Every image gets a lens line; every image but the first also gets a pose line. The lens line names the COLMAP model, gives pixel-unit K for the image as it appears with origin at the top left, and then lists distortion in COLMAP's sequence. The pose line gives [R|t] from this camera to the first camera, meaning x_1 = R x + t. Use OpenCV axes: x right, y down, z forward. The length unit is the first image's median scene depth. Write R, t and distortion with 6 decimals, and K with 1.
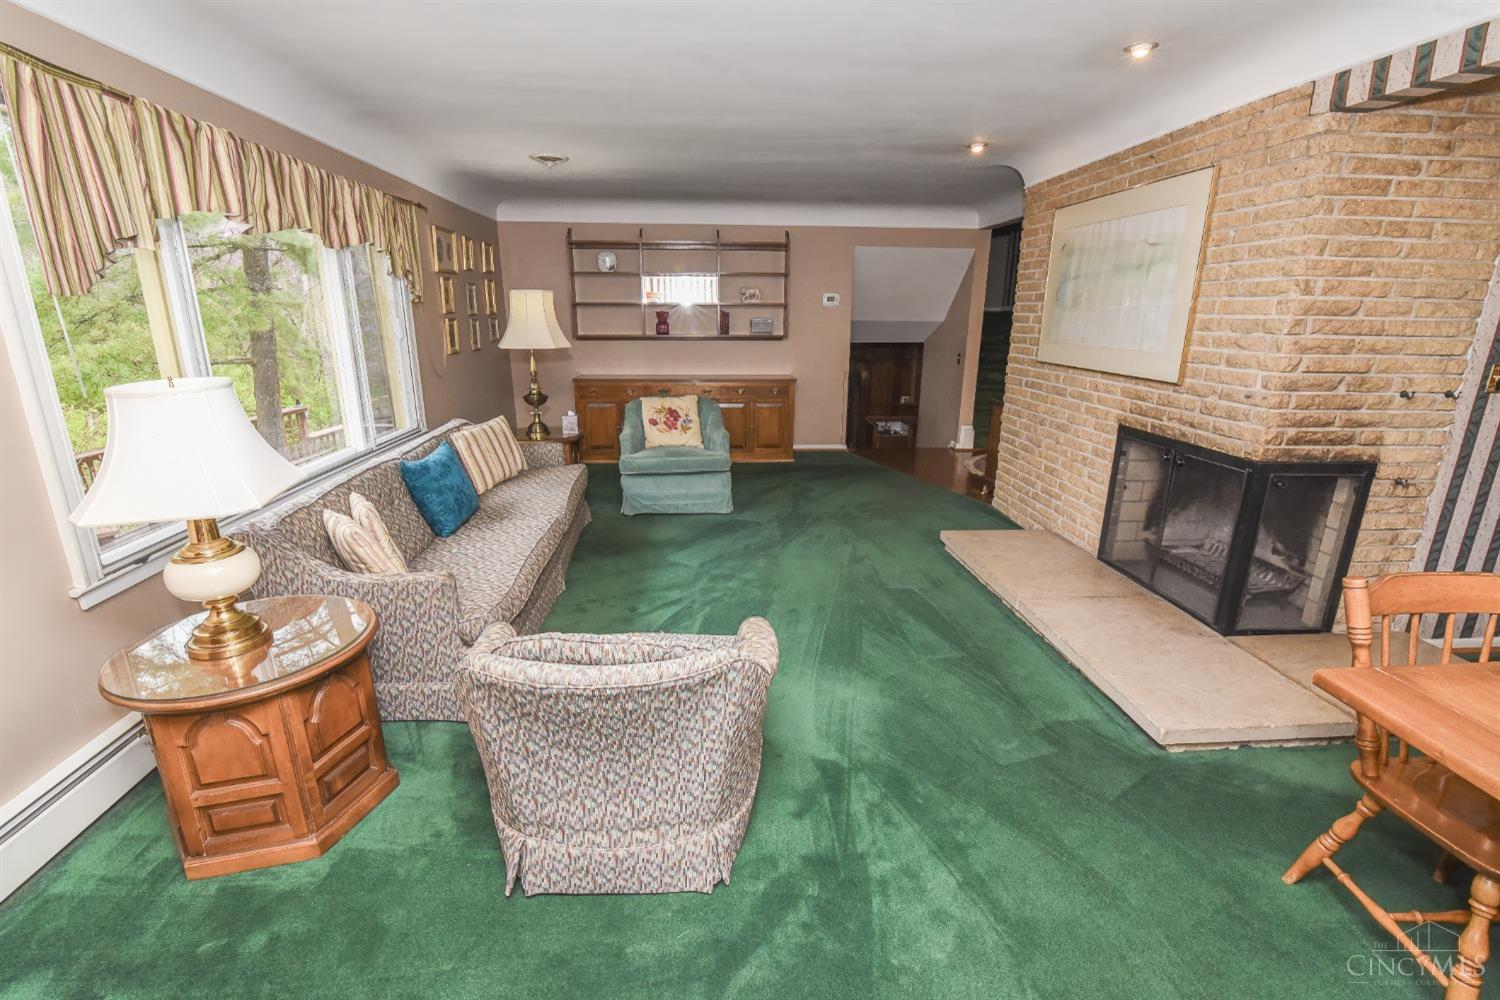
lens RADIAL K [[699.5, 0, 743.8], [0, 699.5, 505.9], [0, 0, 1]] dist [-0.016847, -0.000761]
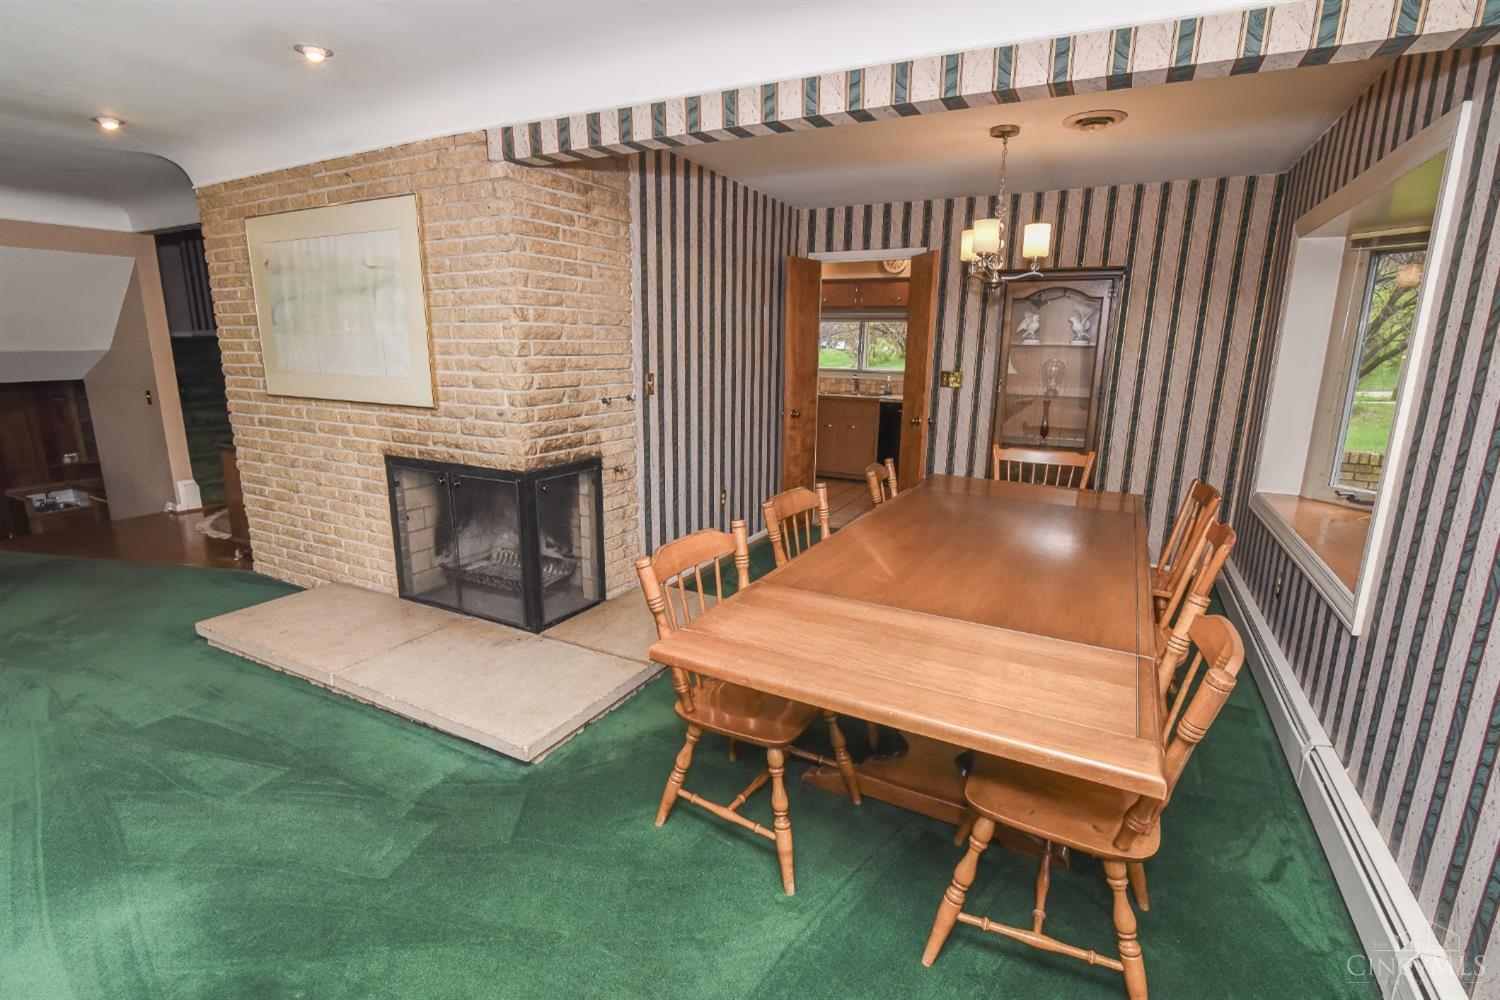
lens RADIAL K [[699.5, 0, 739.7], [0, 699.5, 507.4], [0, 0, 1]] dist [-0.016847, -0.000761]
pose [[0.529859, -0.198089, 0.824628, 0.000318], [0.222880, 0.970686, 0.089964, -0.031491], [-0.818275, 0.136125, 0.558476, 0.106123]]
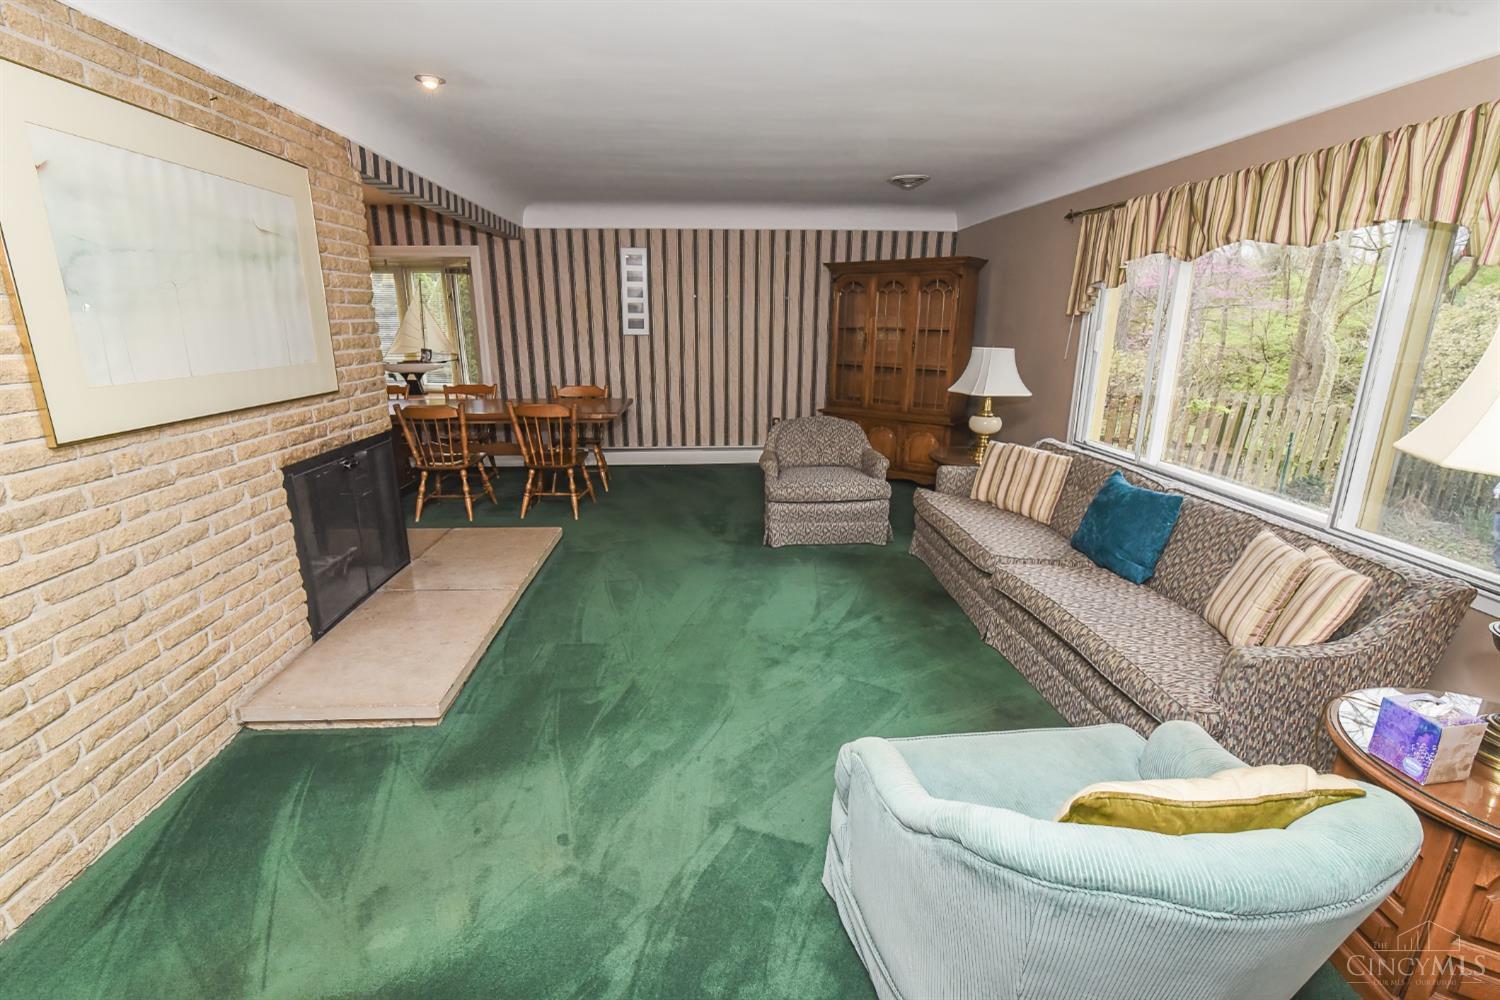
lens RADIAL K [[699.5, 0, 747.1], [0, 699.5, 509.4], [0, 0, 1]] dist [-0.016847, -0.000761]
pose [[-0.999809, -0.013742, 0.013880, 0.038235], [-0.004597, 0.856212, 0.516604, -0.590594], [-0.018983, 0.516442, -0.856112, 2.088935]]
